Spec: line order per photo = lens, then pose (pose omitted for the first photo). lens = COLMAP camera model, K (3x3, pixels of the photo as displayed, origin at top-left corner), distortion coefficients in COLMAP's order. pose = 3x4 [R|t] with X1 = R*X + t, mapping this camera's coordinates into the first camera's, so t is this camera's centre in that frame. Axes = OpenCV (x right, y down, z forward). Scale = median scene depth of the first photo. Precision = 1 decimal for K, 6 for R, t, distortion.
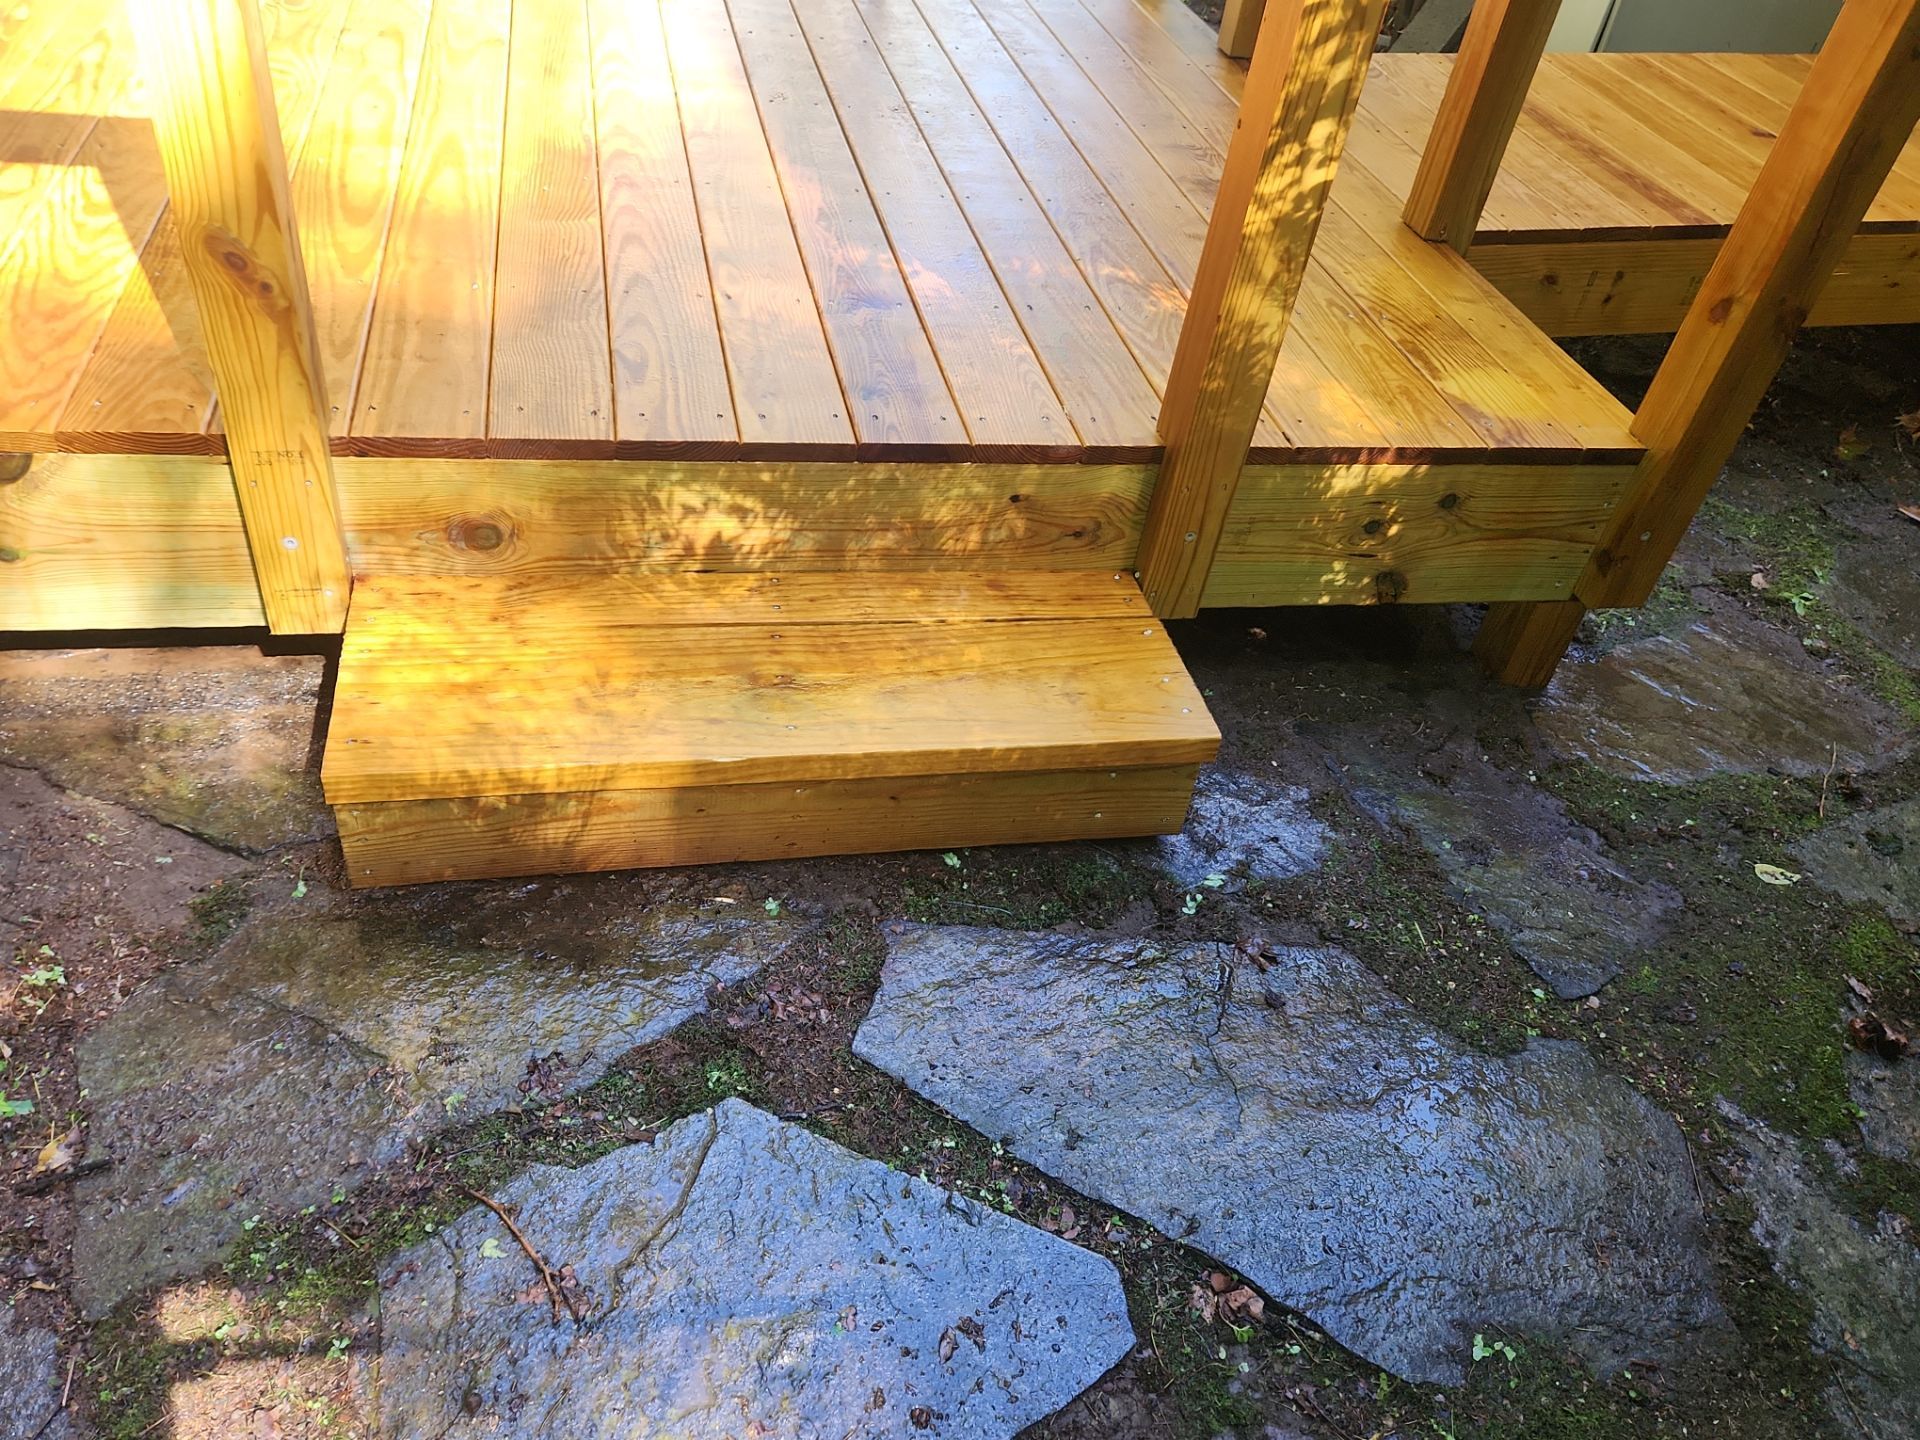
lens RADIAL K [[1391.2, 0, 891.8], [0, 1391.2, 714.2], [0, 0, 1]] dist [-0.000983, -0.003706]
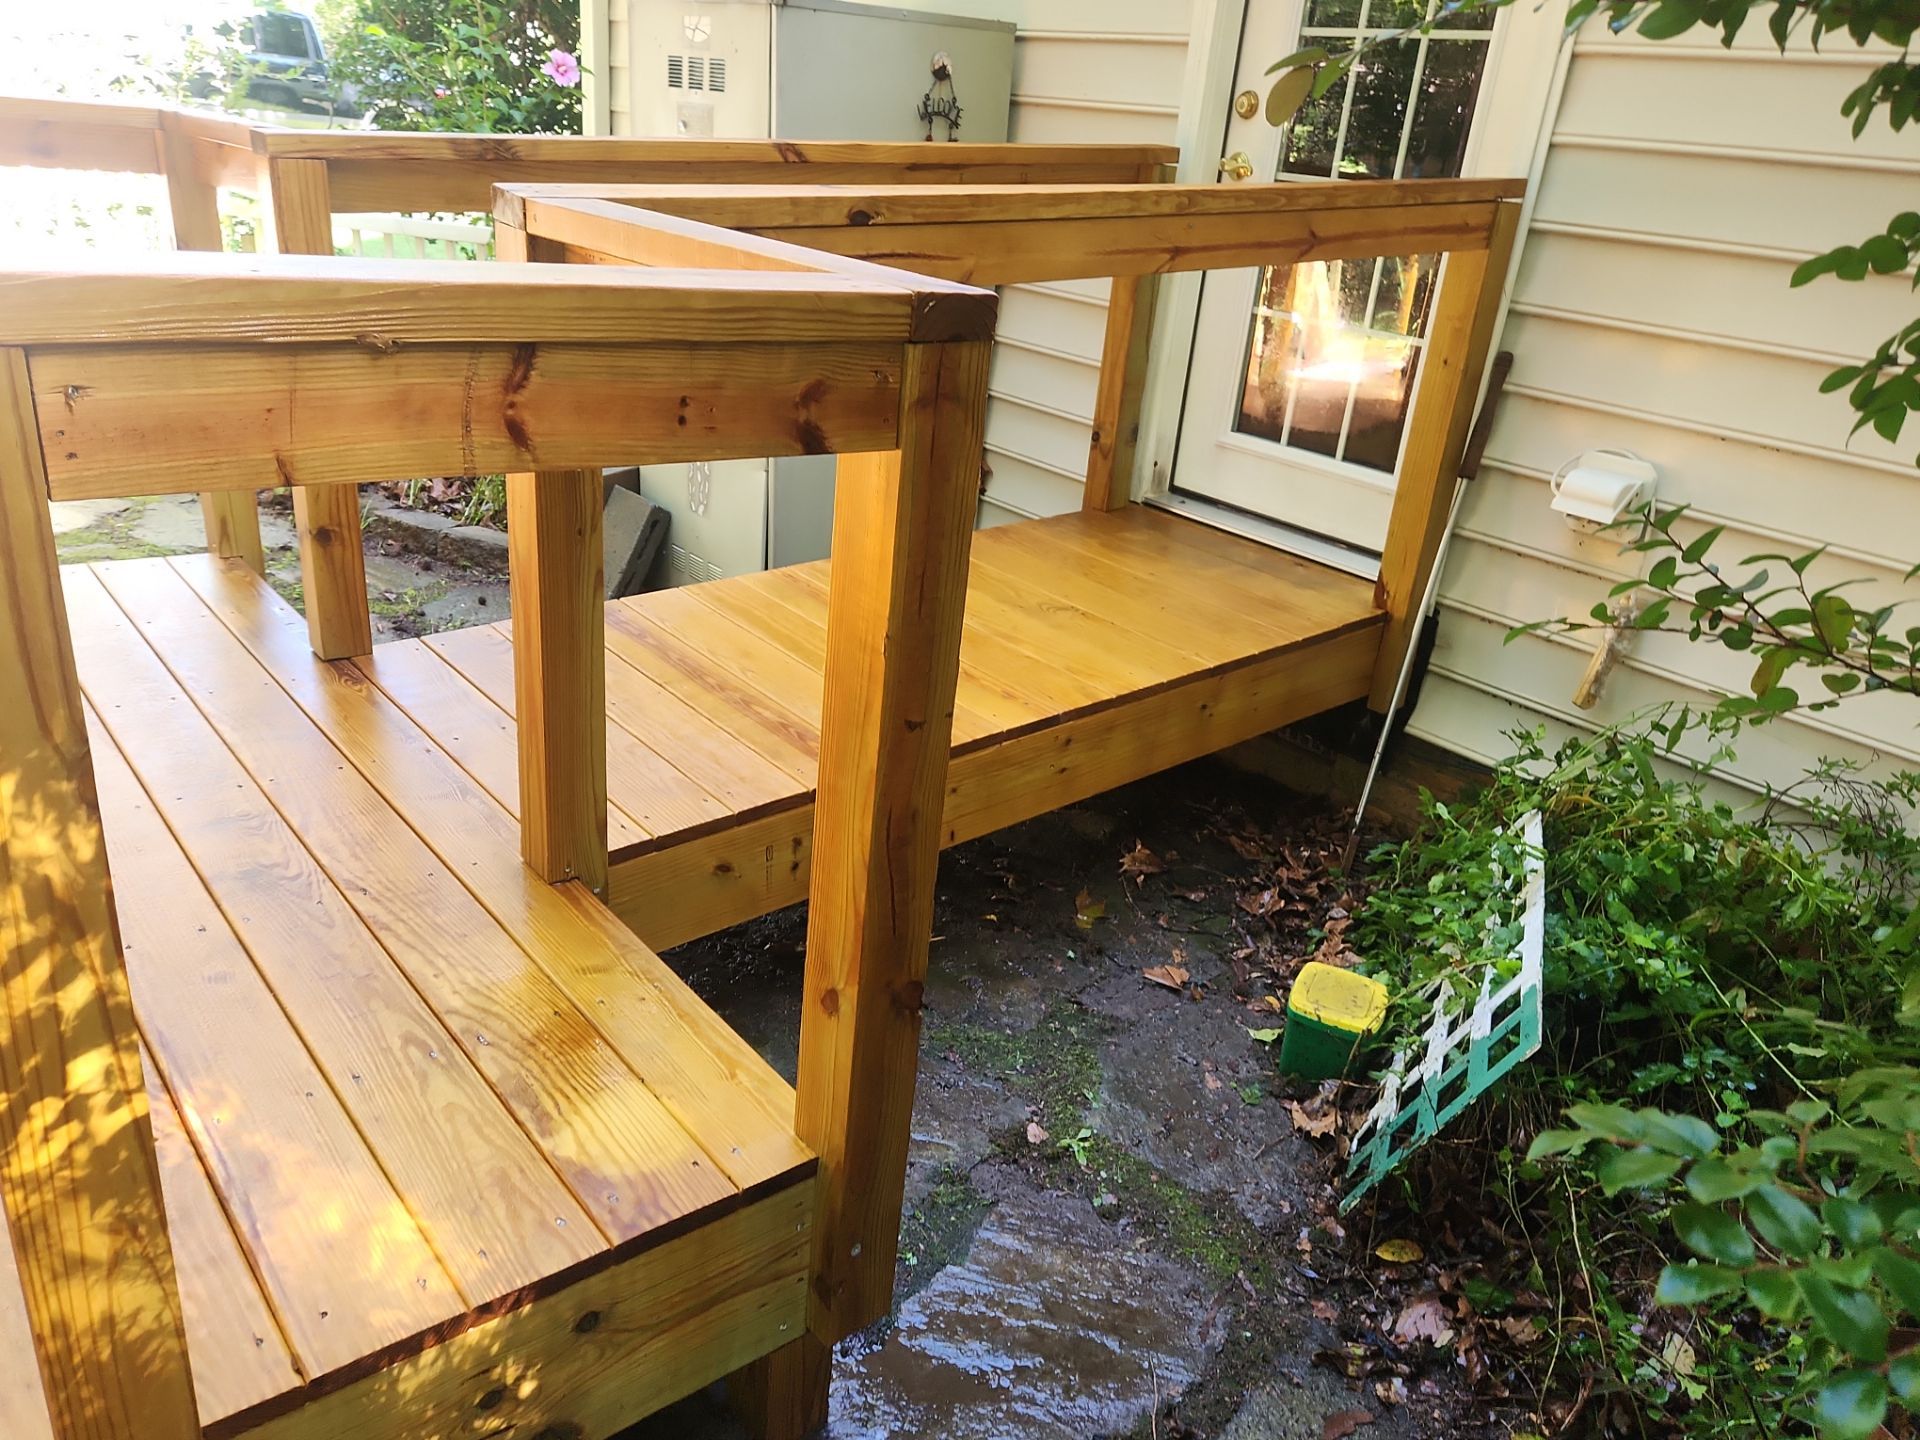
lens RADIAL K [[1390.9, 0, 960.0], [0, 1390.9, 720.0], [0, 0, 1]] dist [0.062113, -0.091104]
pose [[0.875429, -0.205284, 0.437587, 0.306355], [0.311930, 0.931512, -0.187044, -0.242354], [-0.369220, 0.300240, 0.879507, 0.181874]]
